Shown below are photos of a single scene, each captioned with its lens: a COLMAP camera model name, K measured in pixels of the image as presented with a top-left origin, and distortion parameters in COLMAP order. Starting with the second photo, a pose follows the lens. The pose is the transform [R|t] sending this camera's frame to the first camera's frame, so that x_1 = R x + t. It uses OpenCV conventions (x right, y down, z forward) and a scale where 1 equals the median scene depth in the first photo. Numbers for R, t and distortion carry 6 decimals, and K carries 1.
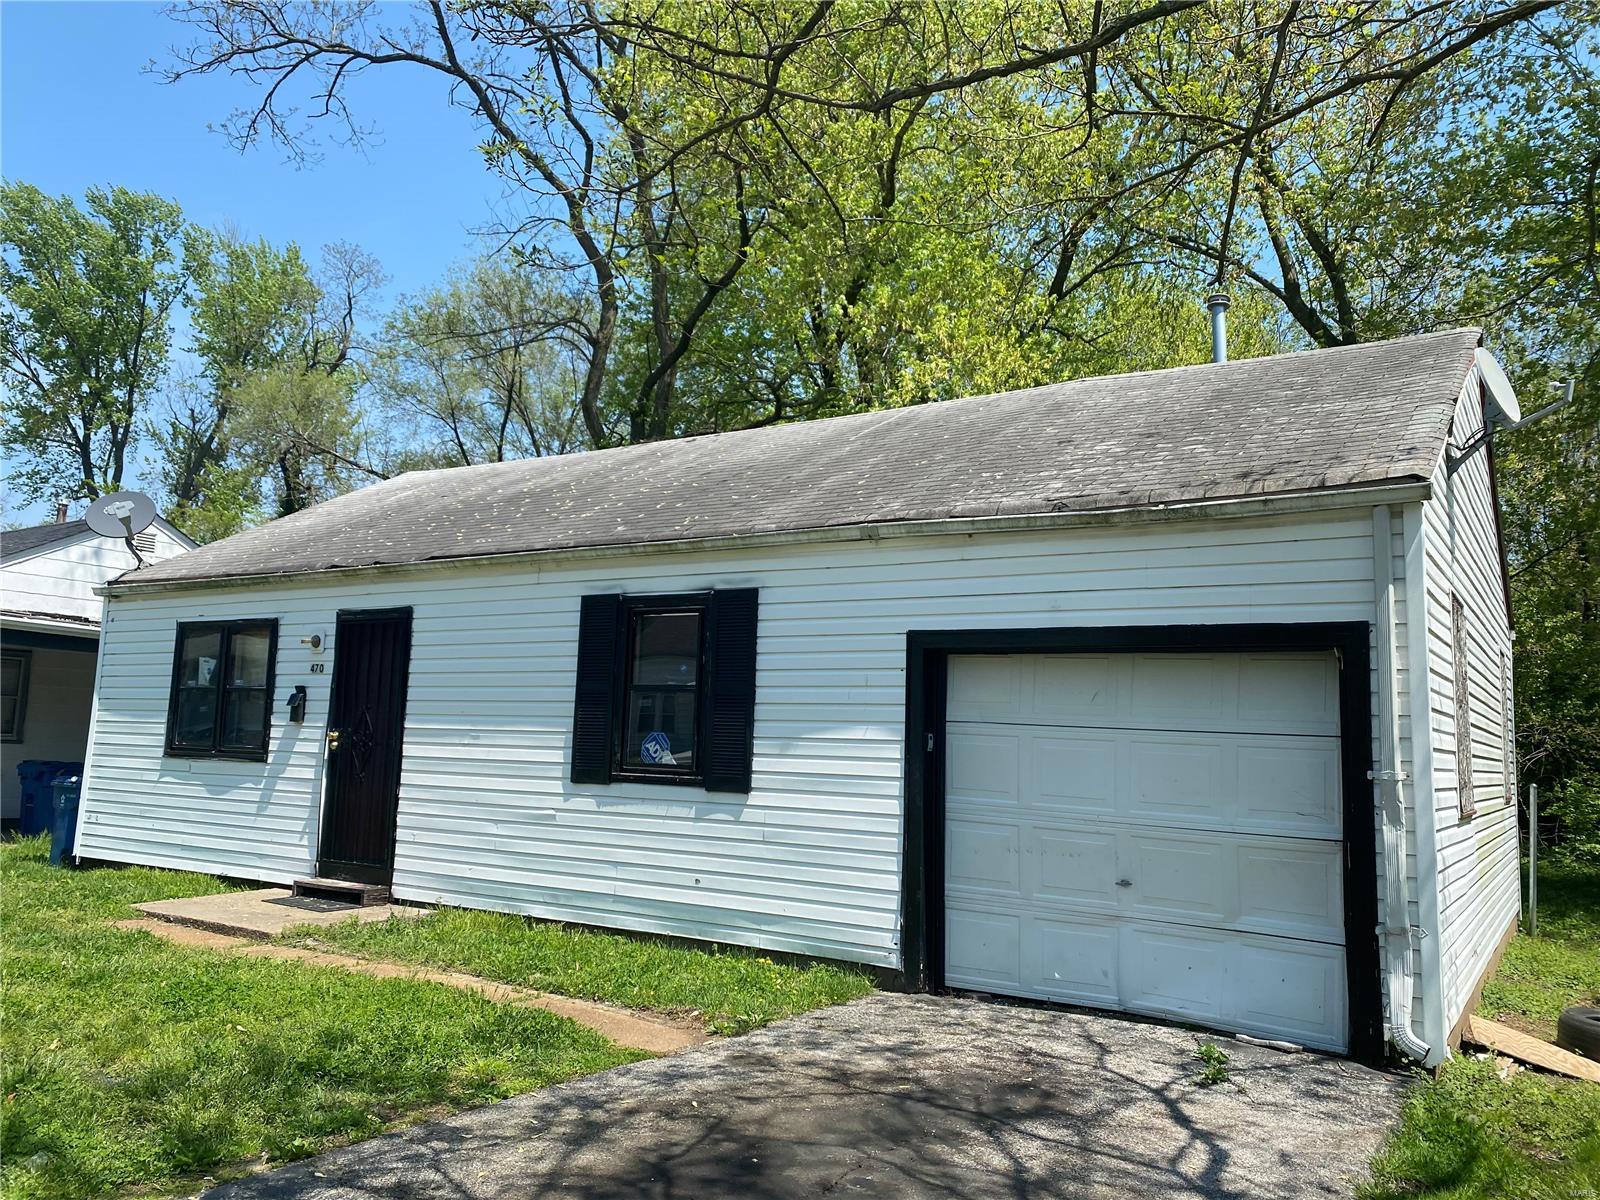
lens RADIAL K [[1206.5, 0, 799.4], [0, 1206.5, 591.8], [0, 0, 1]] dist [0.024422, -0.004808]
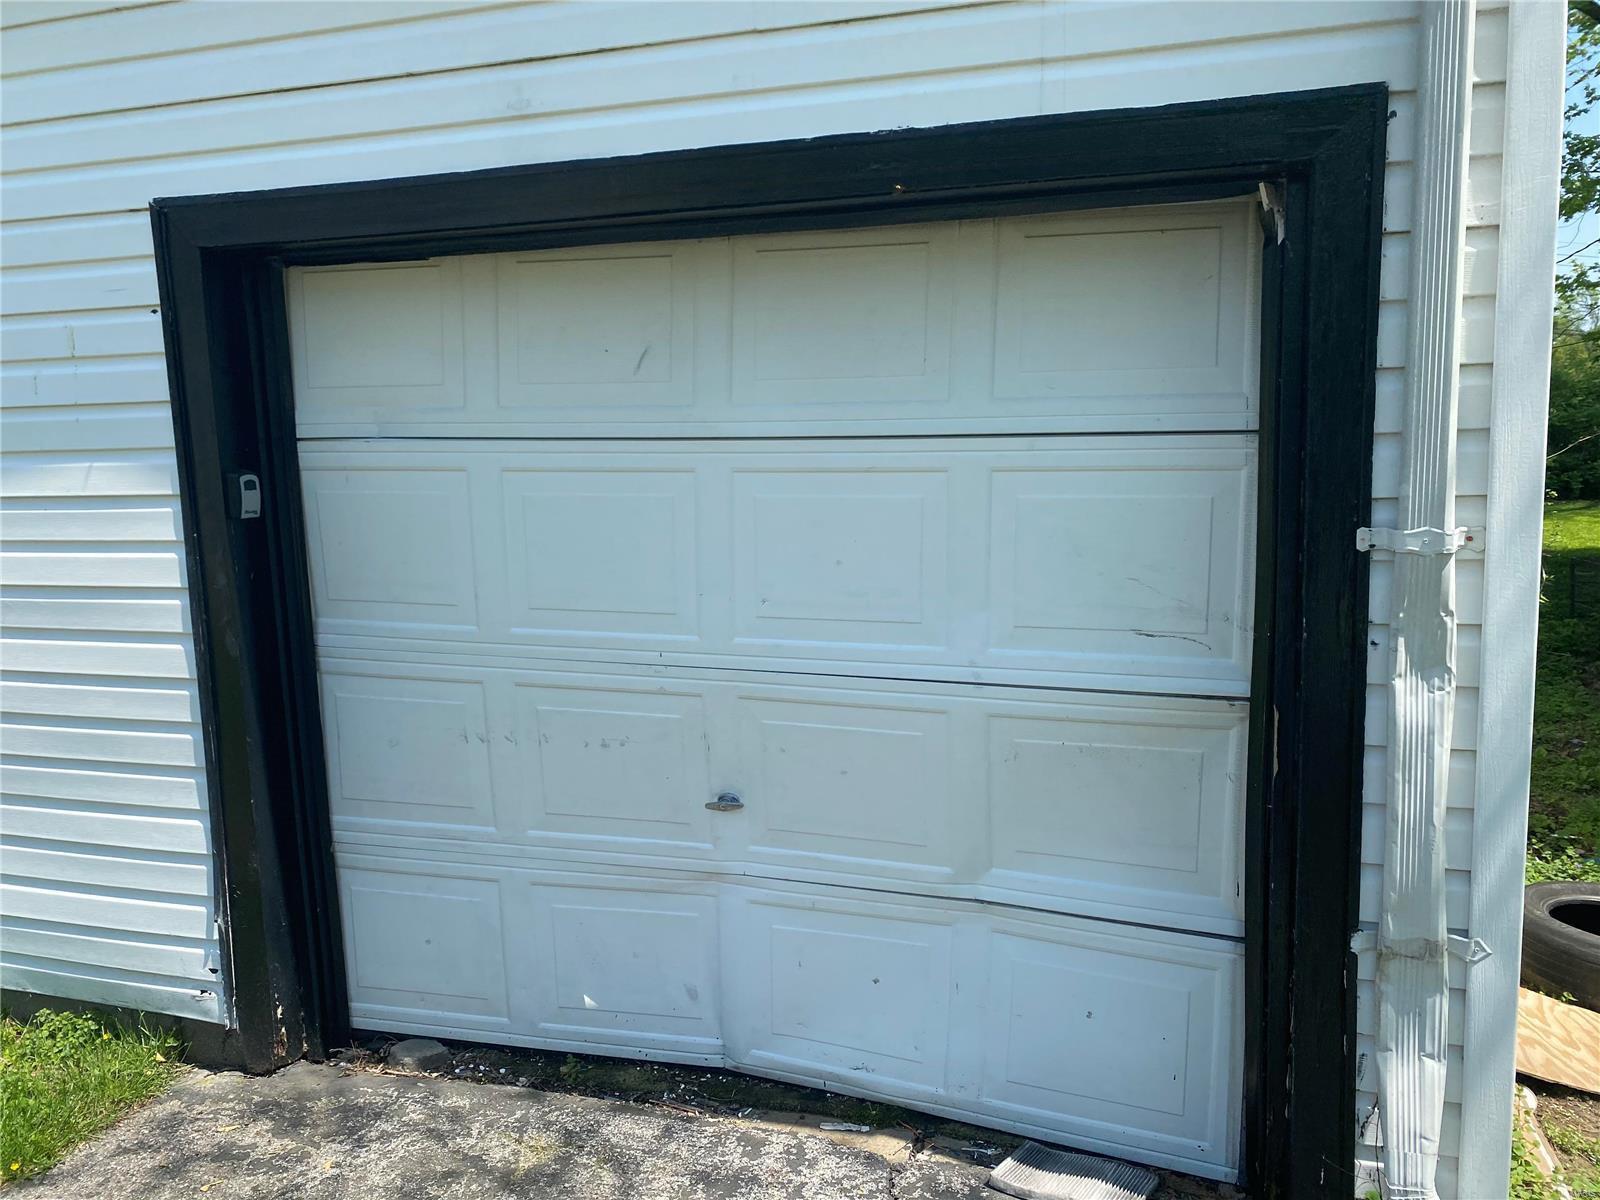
lens RADIAL K [[1206.5, 0, 794.5], [0, 1206.5, 598.6], [0, 0, 1]] dist [0.024422, -0.004808]
pose [[0.958905, -0.090398, 0.268939, 0.183288], [0.019171, 0.966363, 0.256468, 0.063283], [-0.283077, -0.240773, 0.928383, 0.615875]]
